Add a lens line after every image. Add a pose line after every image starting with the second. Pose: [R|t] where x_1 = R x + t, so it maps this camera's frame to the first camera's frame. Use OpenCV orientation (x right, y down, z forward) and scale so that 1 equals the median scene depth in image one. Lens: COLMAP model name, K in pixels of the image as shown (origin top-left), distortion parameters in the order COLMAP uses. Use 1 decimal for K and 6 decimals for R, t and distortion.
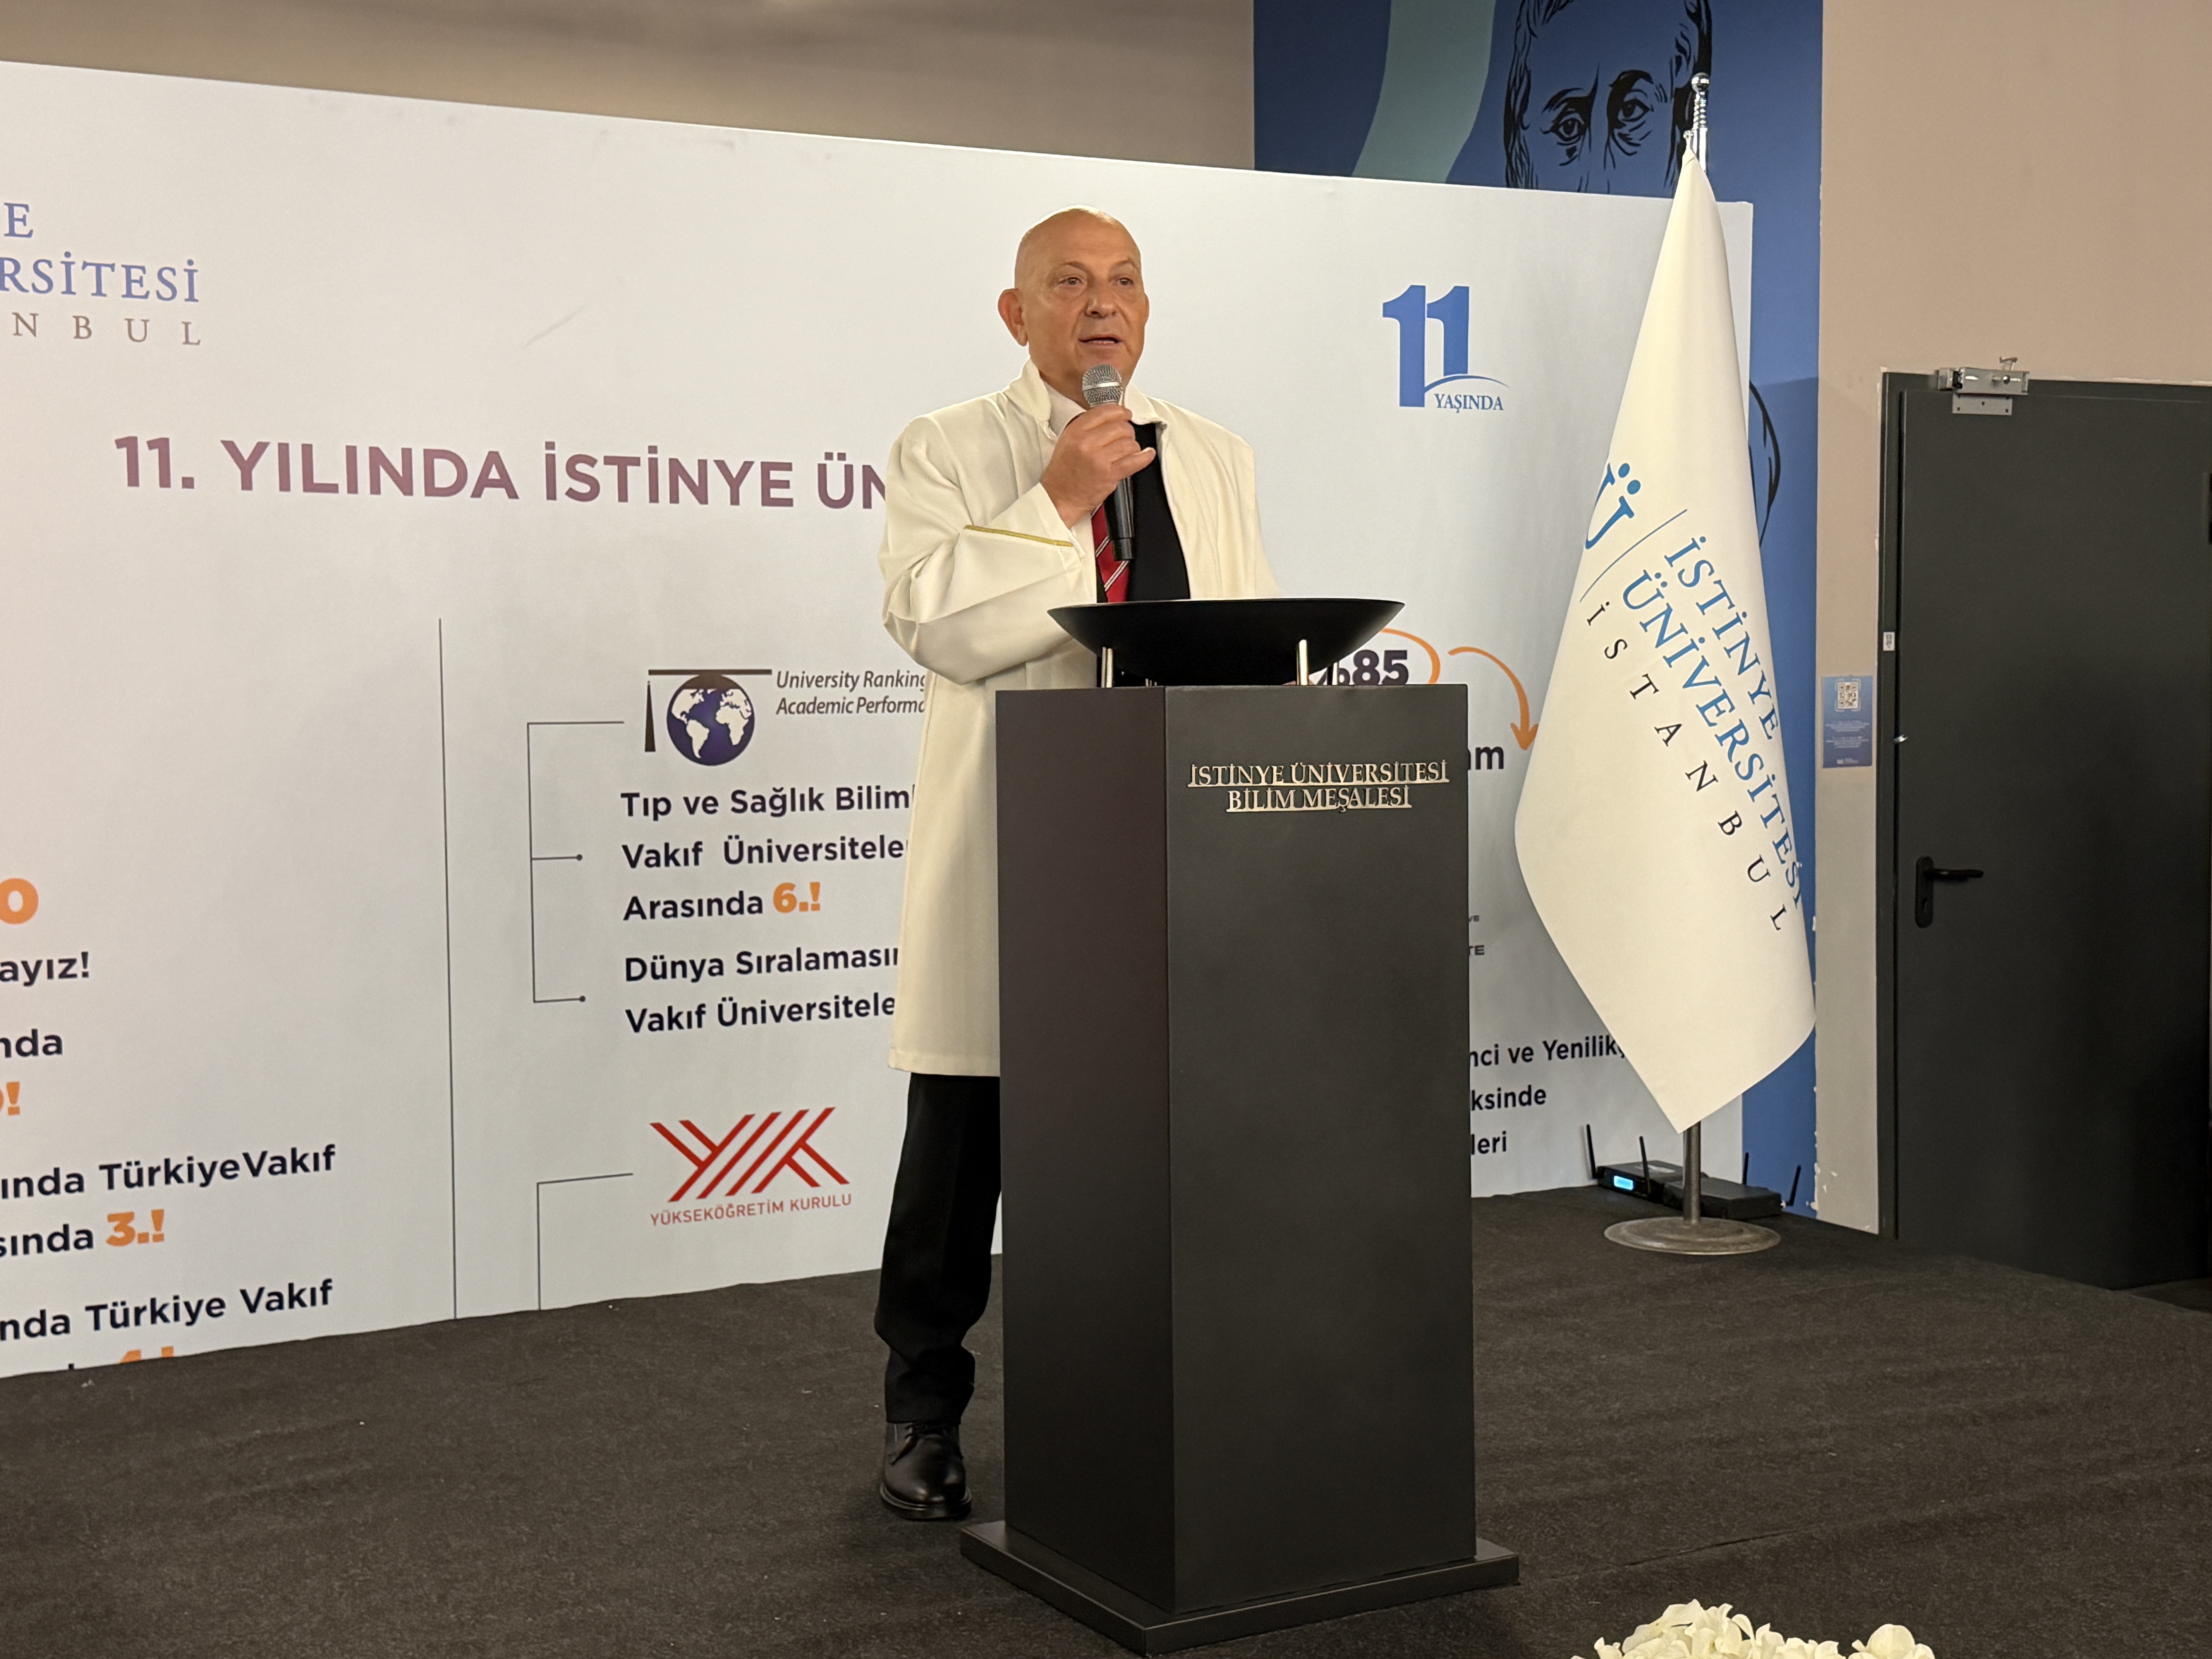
lens RADIAL K [[2886.2, 0, 1111.2], [0, 2886.2, 828.9], [0, 0, 1]] dist [0.088099, 0.000000]
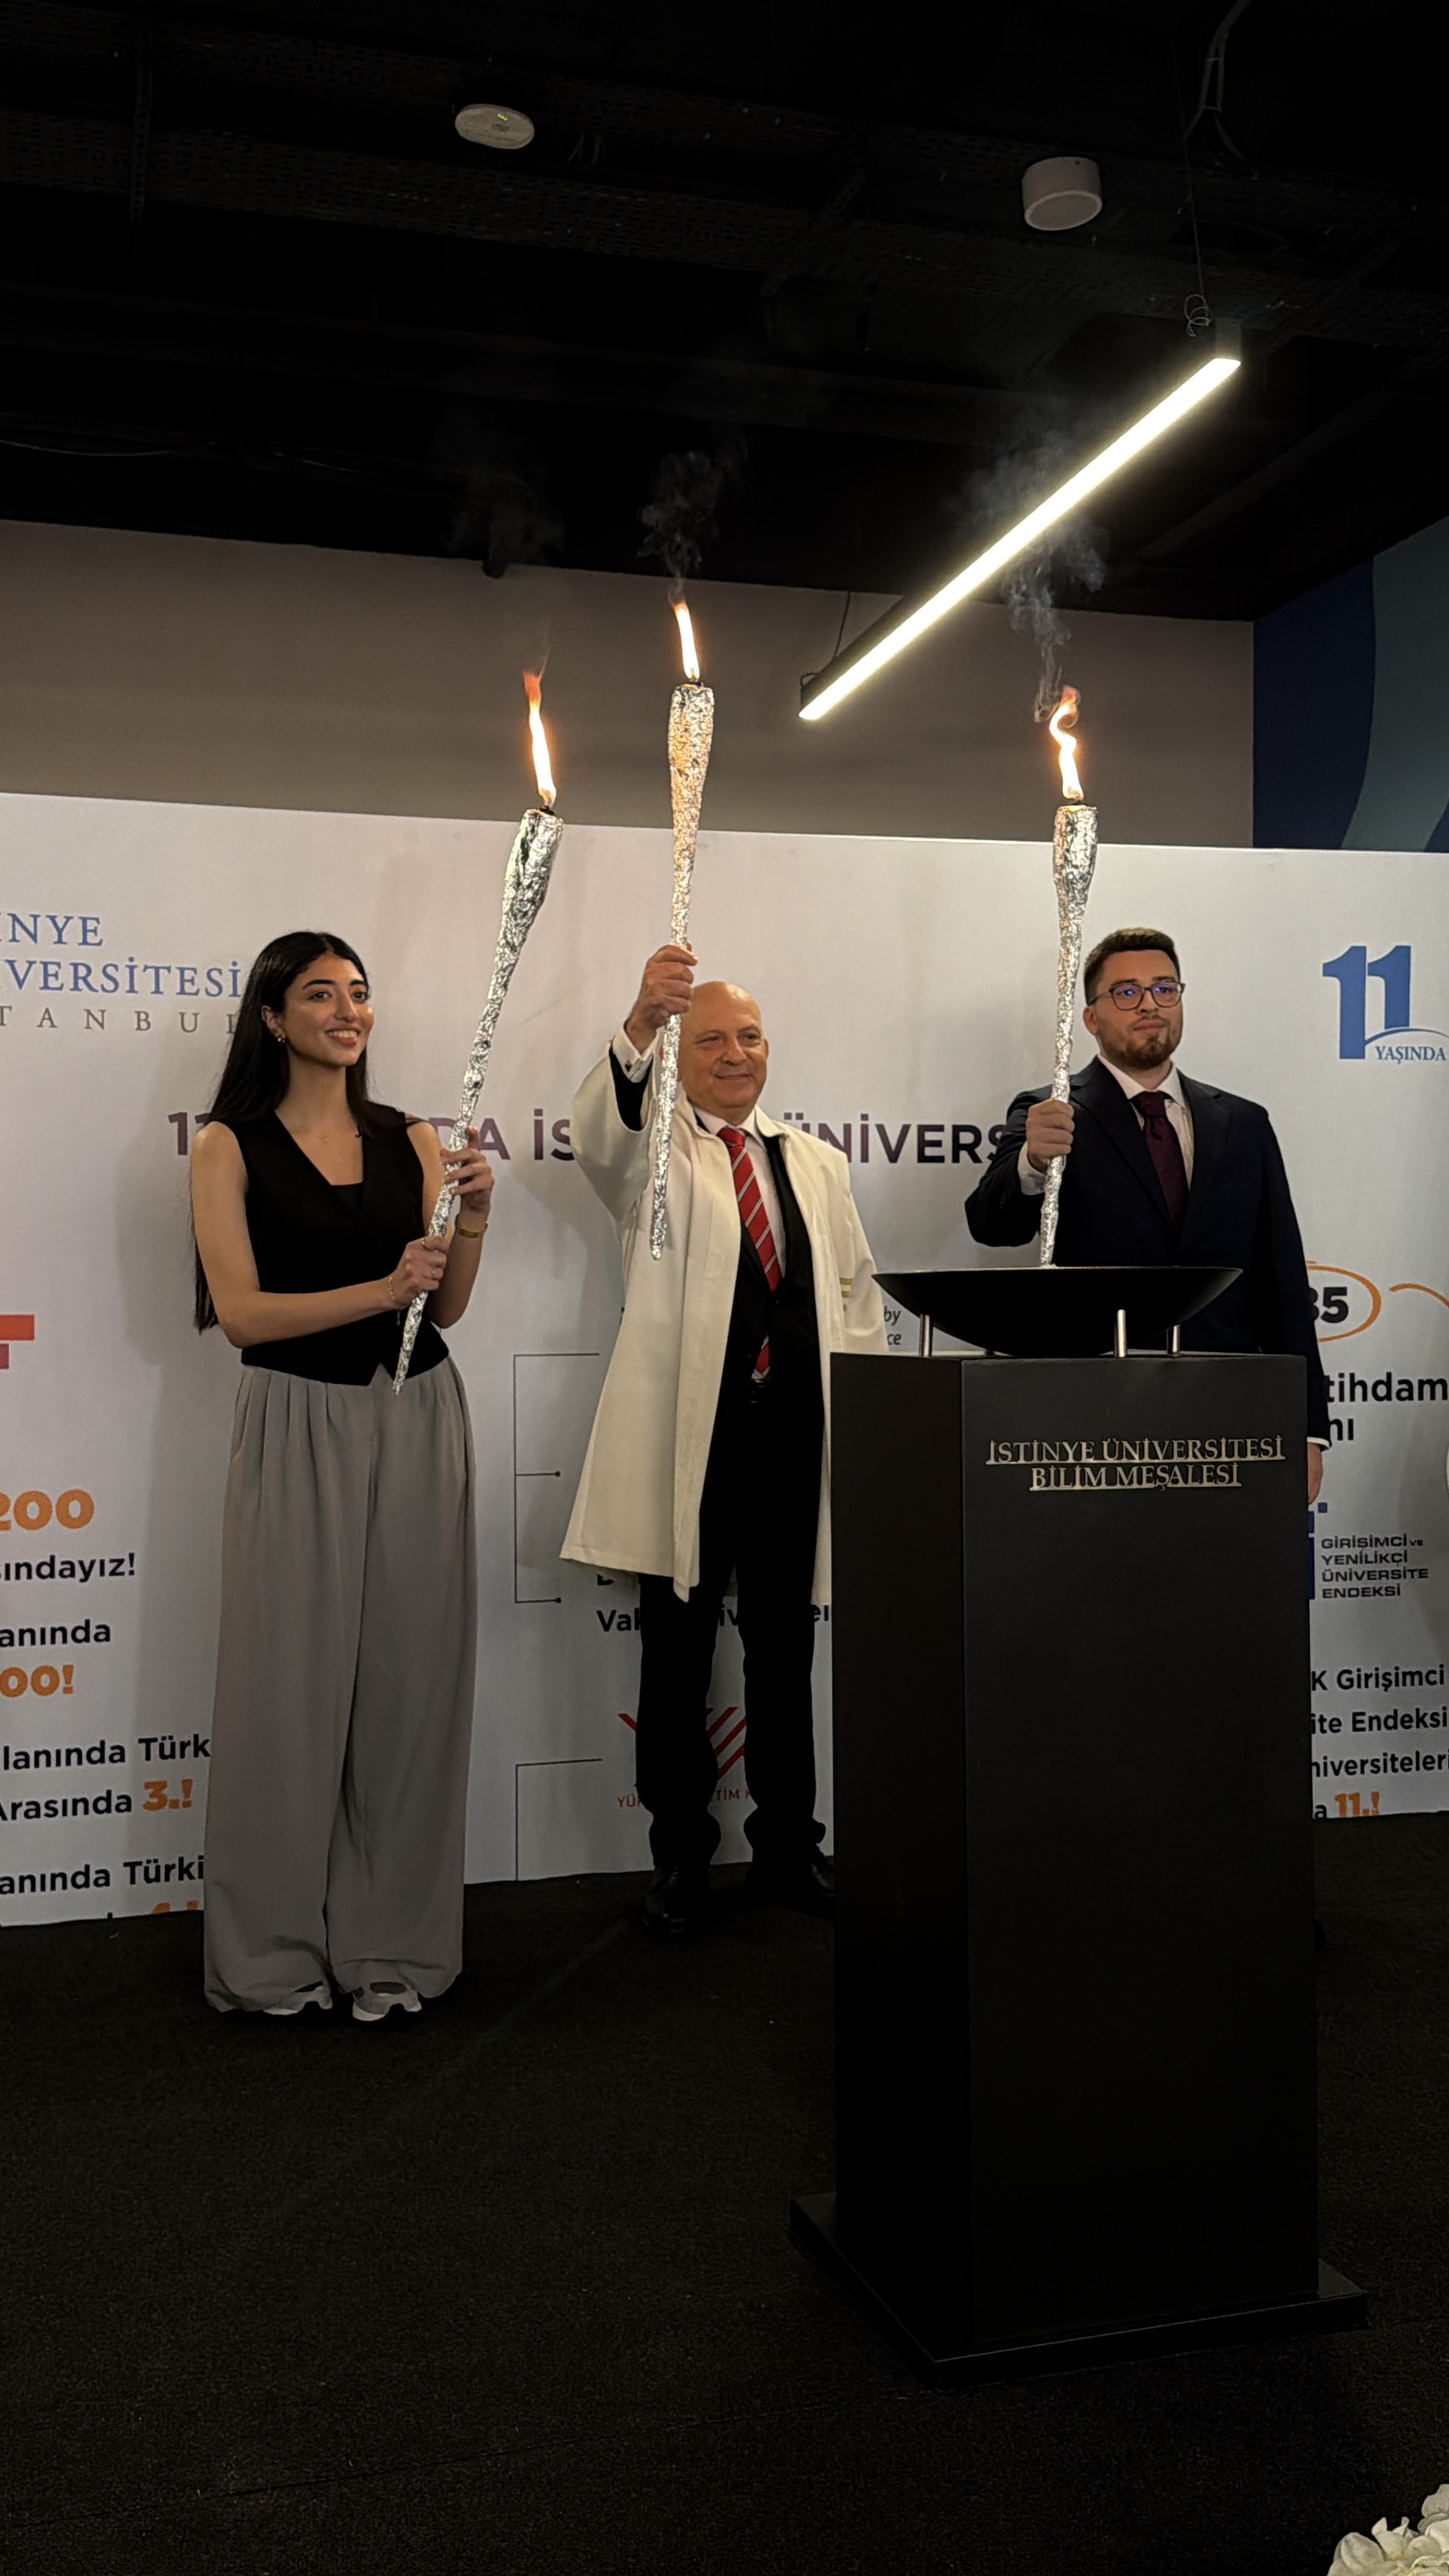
lens RADIAL K [[2212.3, 0, 720.0], [0, 2212.3, 1291.9], [0, 0, 1]] dist [0.134816, -0.018319]
pose [[0.973505, 0.005112, -0.228607, 0.080518], [-0.014078, 0.999193, -0.037606, -0.031822], [0.228230, 0.039828, 0.972792, 0.182025]]
